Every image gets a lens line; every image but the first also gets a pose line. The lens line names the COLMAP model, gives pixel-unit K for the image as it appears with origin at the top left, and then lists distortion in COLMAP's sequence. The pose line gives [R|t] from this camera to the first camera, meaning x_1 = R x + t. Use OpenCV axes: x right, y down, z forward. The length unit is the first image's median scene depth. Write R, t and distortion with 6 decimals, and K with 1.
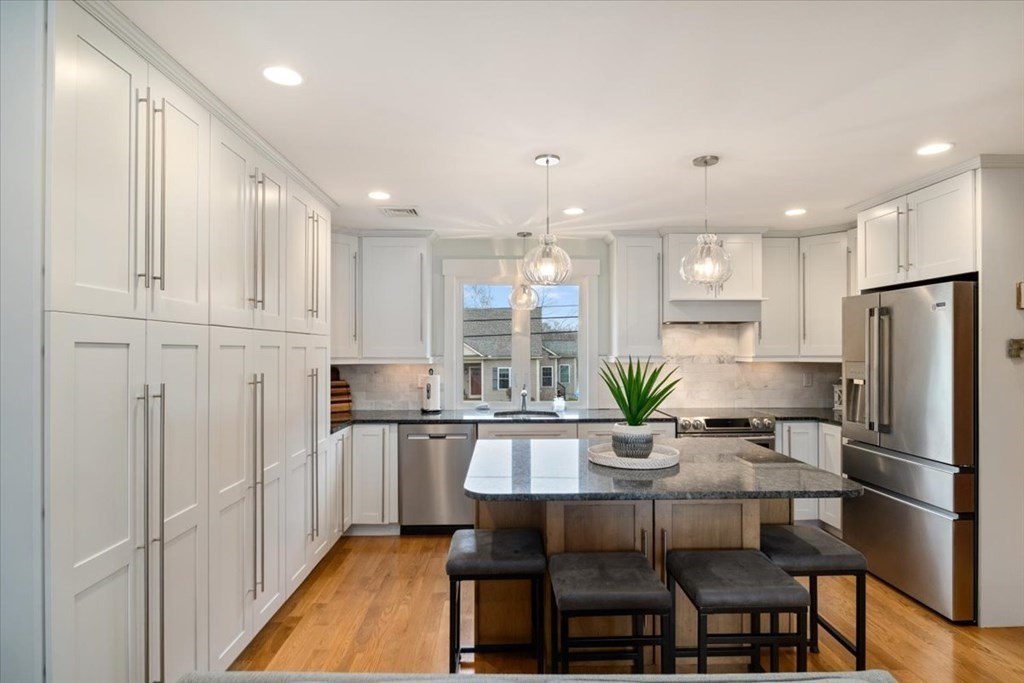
lens RADIAL K [[542.9, 0, 512.0], [0, 542.9, 341.5], [0, 0, 1]] dist [-0.000649, 0.000159]
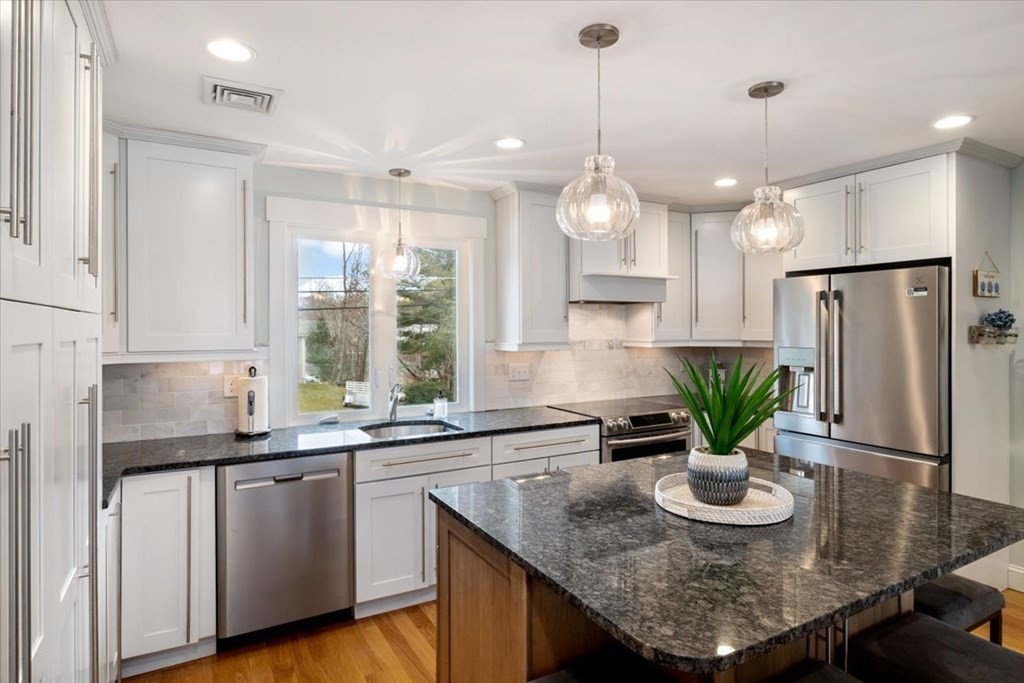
lens RADIAL K [[559.4, 0, 511.4], [0, 559.4, 322.1], [0, 0, 1]] dist [0.000654, 0.000130]
pose [[0.881471, 0.003653, 0.472225, -0.202979], [-0.006164, 0.999974, 0.003771, -0.006285], [-0.472199, -0.006235, 0.881470, 0.303707]]
